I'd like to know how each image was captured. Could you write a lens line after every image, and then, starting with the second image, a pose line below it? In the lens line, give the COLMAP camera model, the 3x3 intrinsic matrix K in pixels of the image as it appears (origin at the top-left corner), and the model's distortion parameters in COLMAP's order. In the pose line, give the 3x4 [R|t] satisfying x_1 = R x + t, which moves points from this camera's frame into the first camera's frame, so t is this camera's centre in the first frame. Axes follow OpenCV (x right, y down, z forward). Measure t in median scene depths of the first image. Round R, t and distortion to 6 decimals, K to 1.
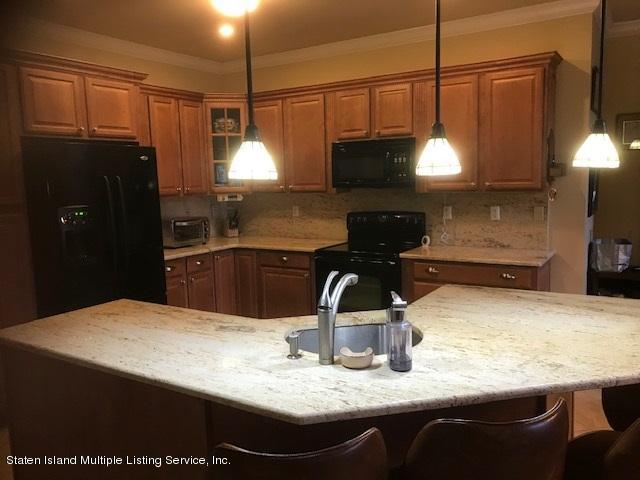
lens RADIAL K [[522.7, 0, 319.1], [0, 522.7, 243.4], [0, 0, 1]] dist [0.039163, -0.051728]
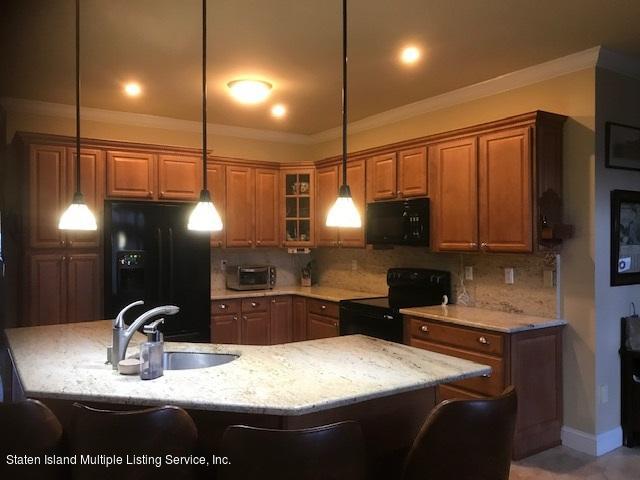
lens RADIAL K [[522.7, 0, 318.5], [0, 522.7, 240.2], [0, 0, 1]] dist [0.039163, -0.051728]
pose [[0.907679, 0.029144, -0.418651, 0.424420], [-0.077588, 0.992042, -0.099160, -0.000501], [0.412430, 0.122488, 0.902717, -0.011689]]
